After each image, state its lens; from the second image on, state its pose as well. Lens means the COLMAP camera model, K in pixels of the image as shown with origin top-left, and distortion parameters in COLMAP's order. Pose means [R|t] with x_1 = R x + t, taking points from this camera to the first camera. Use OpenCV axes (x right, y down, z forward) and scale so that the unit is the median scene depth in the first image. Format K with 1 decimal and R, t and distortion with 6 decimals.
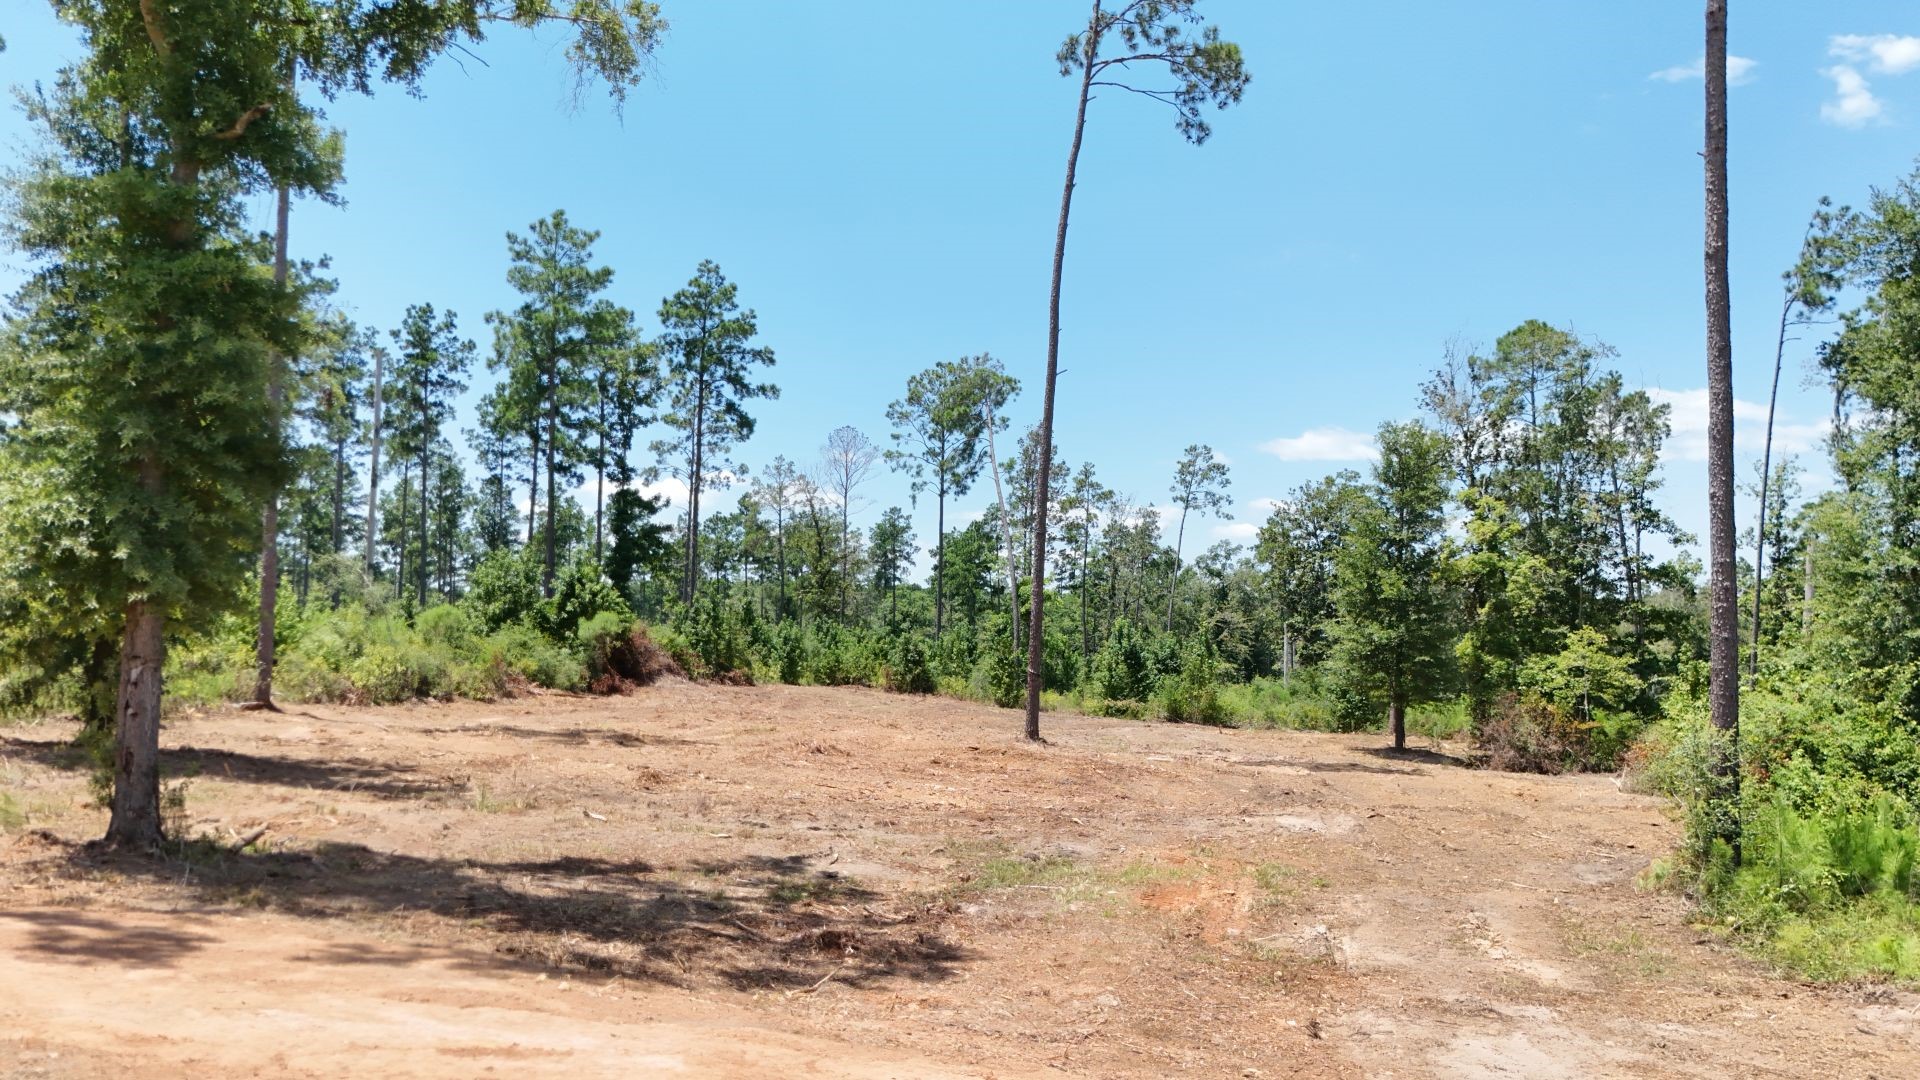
lens RADIAL K [[1421.2, 0, 947.1], [0, 1421.2, 550.2], [0, 0, 1]] dist [0.080110, -0.085630]
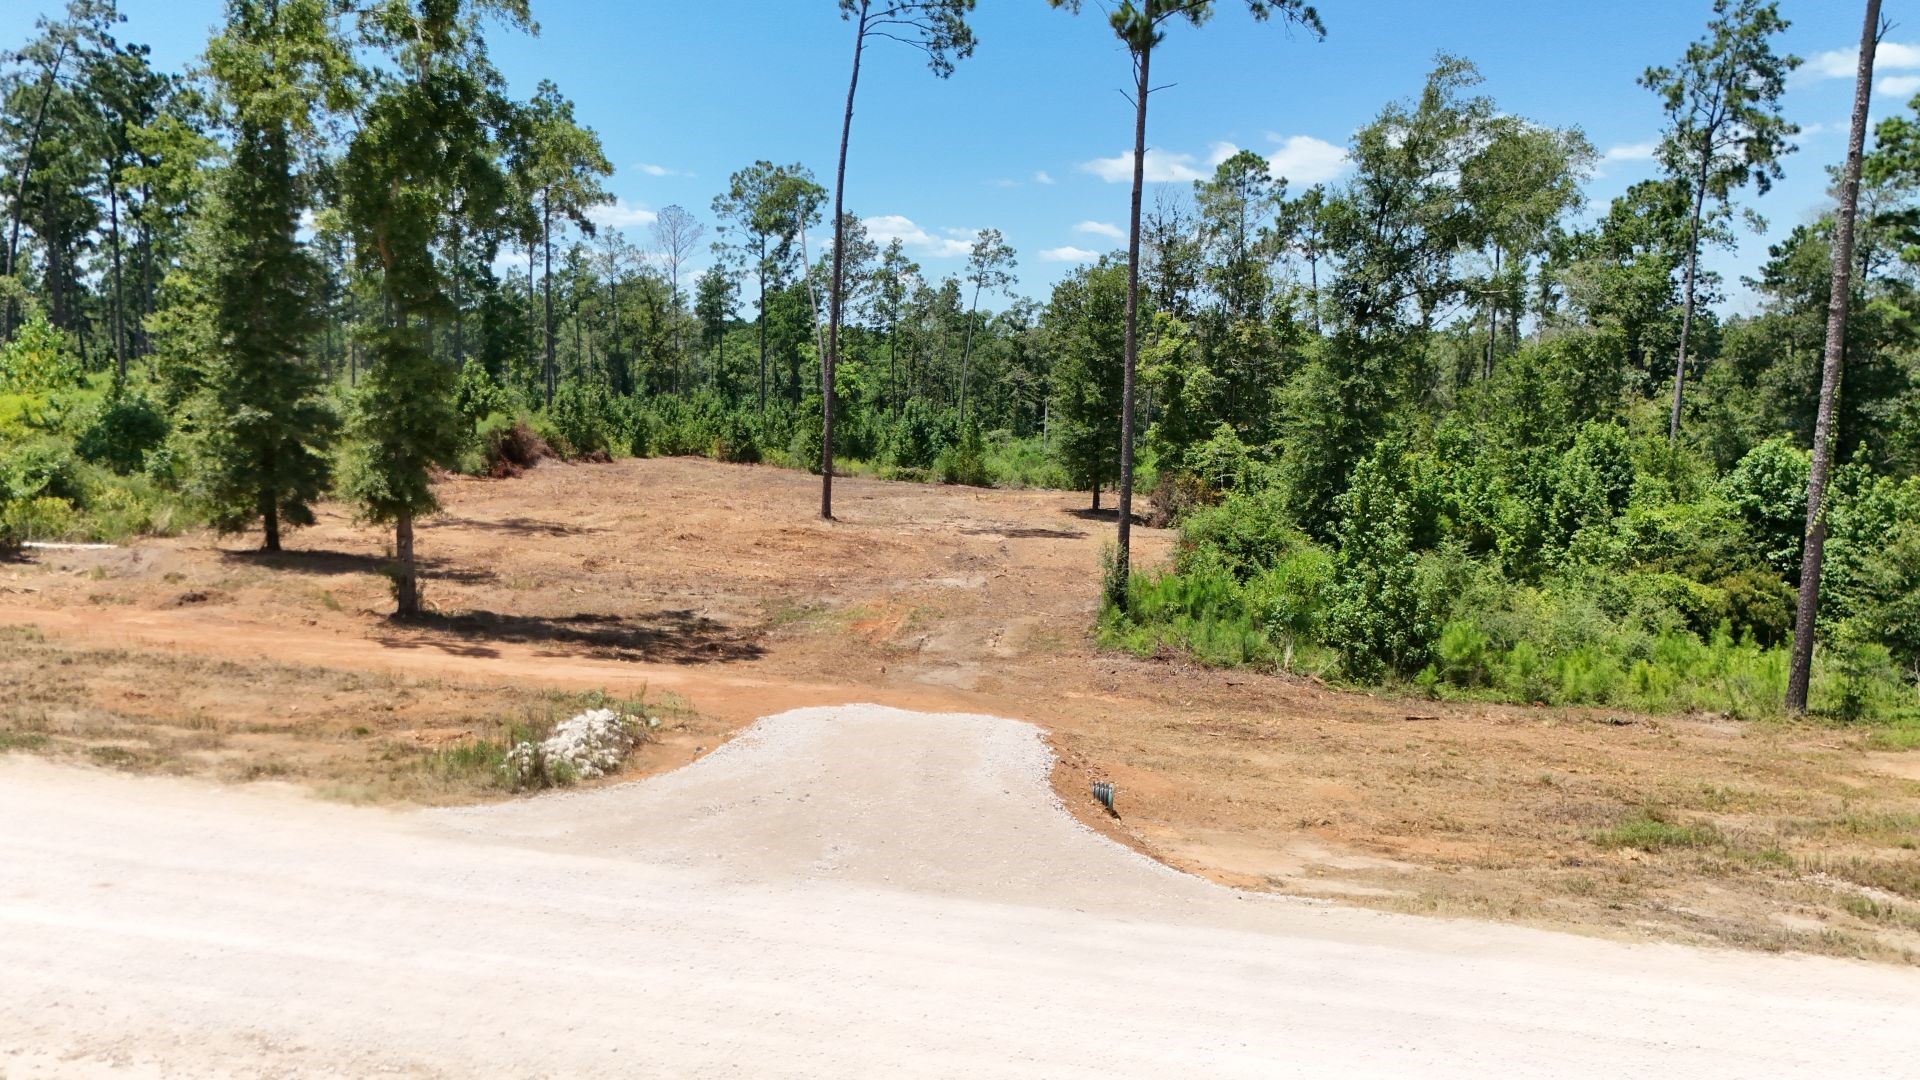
lens RADIAL K [[1421.2, 0, 947.1], [0, 1421.2, 550.2], [0, 0, 1]] dist [0.080110, -0.085630]
pose [[0.992887, -0.017344, 0.117793, 0.006345], [-0.005427, 0.981711, 0.190300, -0.063566], [-0.118940, -0.189585, 0.974634, -0.248350]]
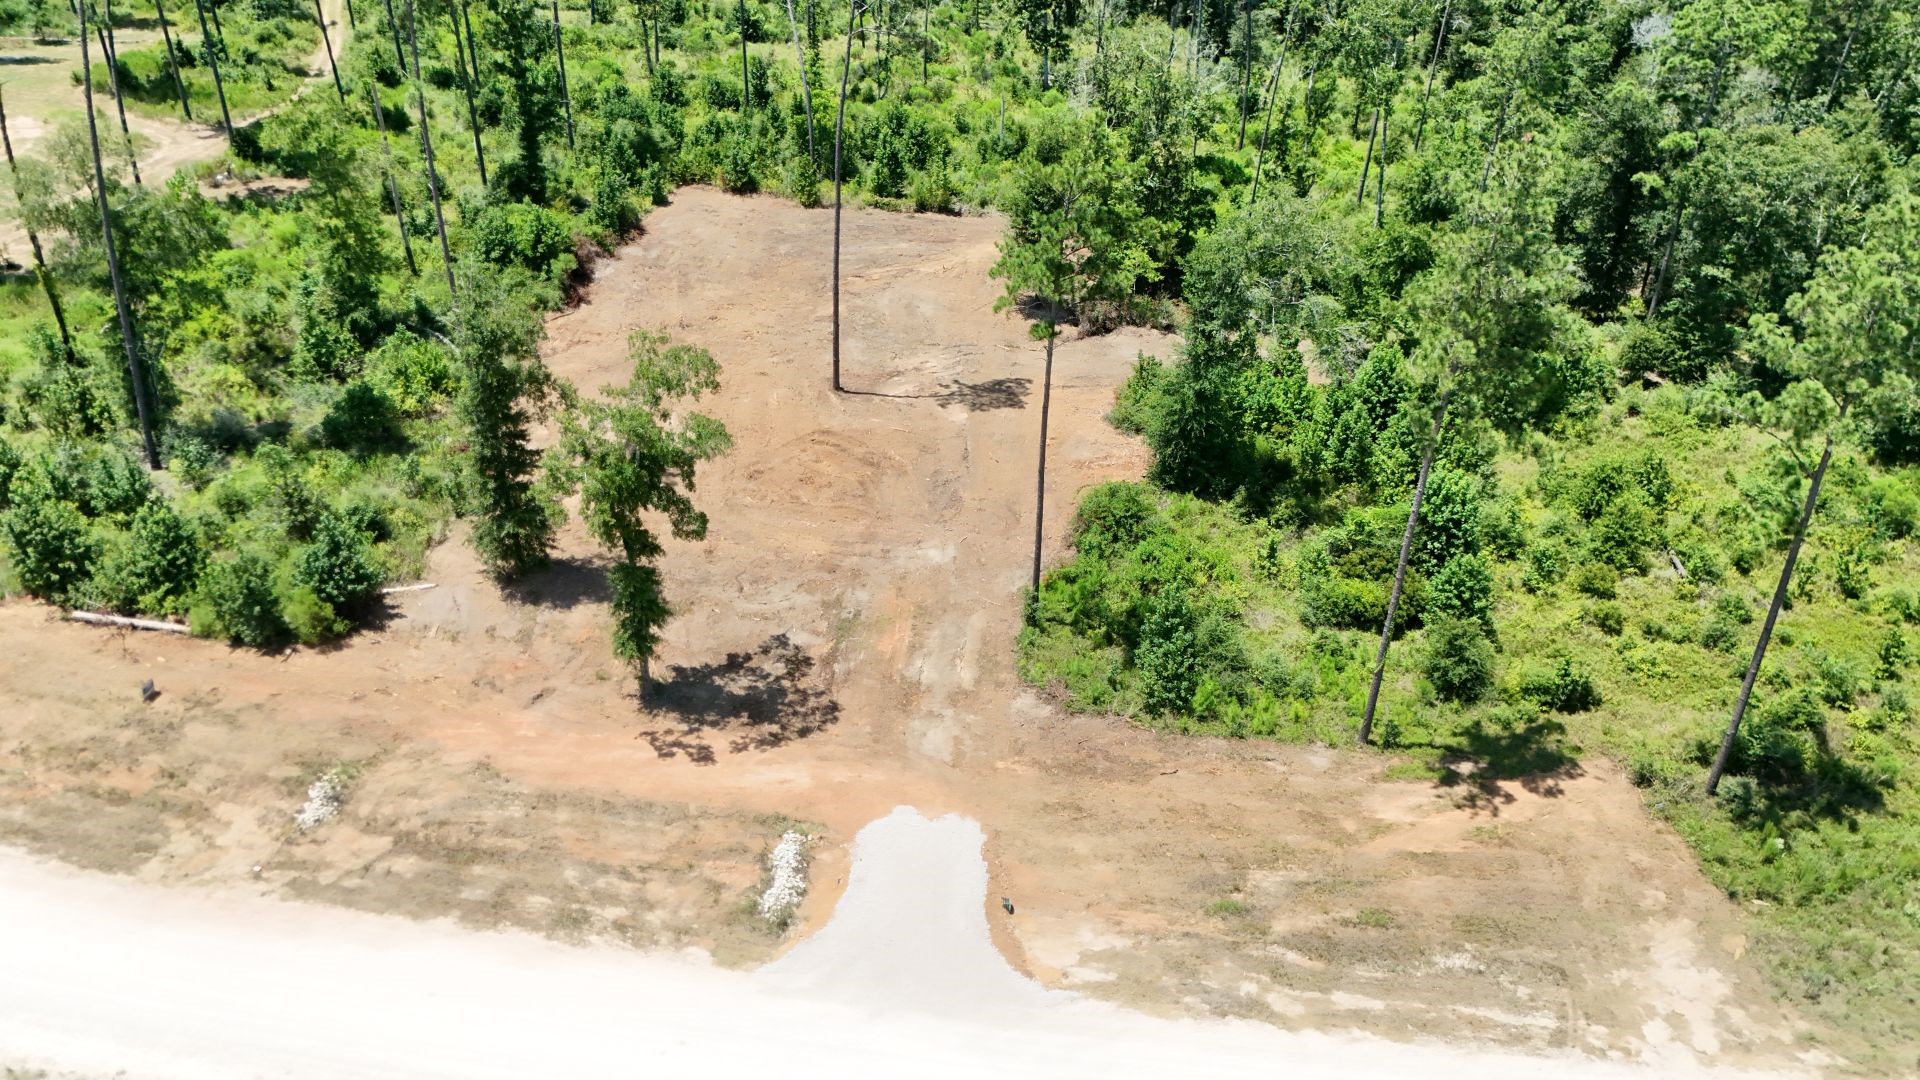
lens RADIAL K [[1421.2, 0, 947.1], [0, 1421.2, 550.2], [0, 0, 1]] dist [0.080110, -0.085630]
pose [[0.988936, -0.086201, 0.120730, -0.026981], [-0.002174, 0.805333, 0.592818, -0.496643], [-0.148329, -0.586522, 0.796235, -0.427108]]
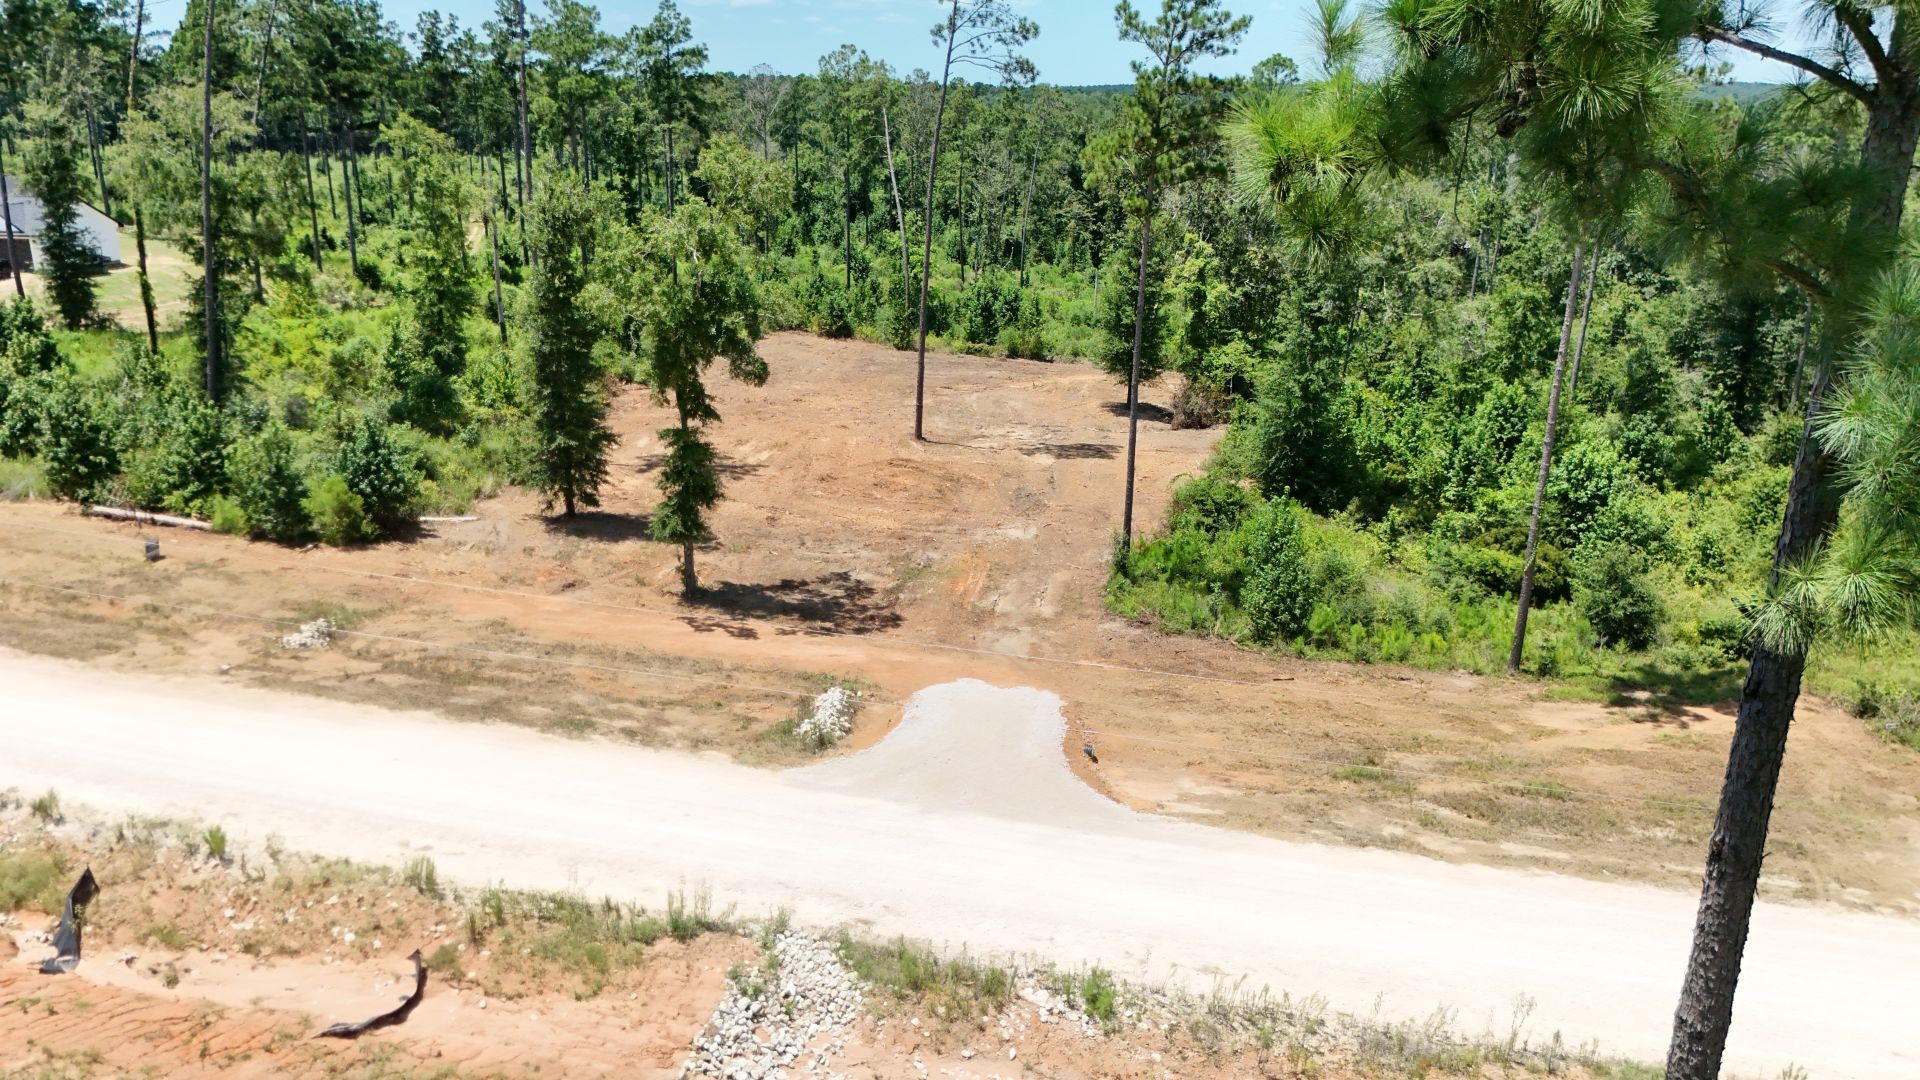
lens RADIAL K [[1421.2, 0, 947.1], [0, 1421.2, 550.2], [0, 0, 1]] dist [0.080110, -0.085630]
pose [[0.996899, -0.025760, 0.074349, -0.027331], [-0.002885, 0.932288, 0.361705, -0.239361], [-0.078633, -0.360798, 0.929323, -0.478486]]
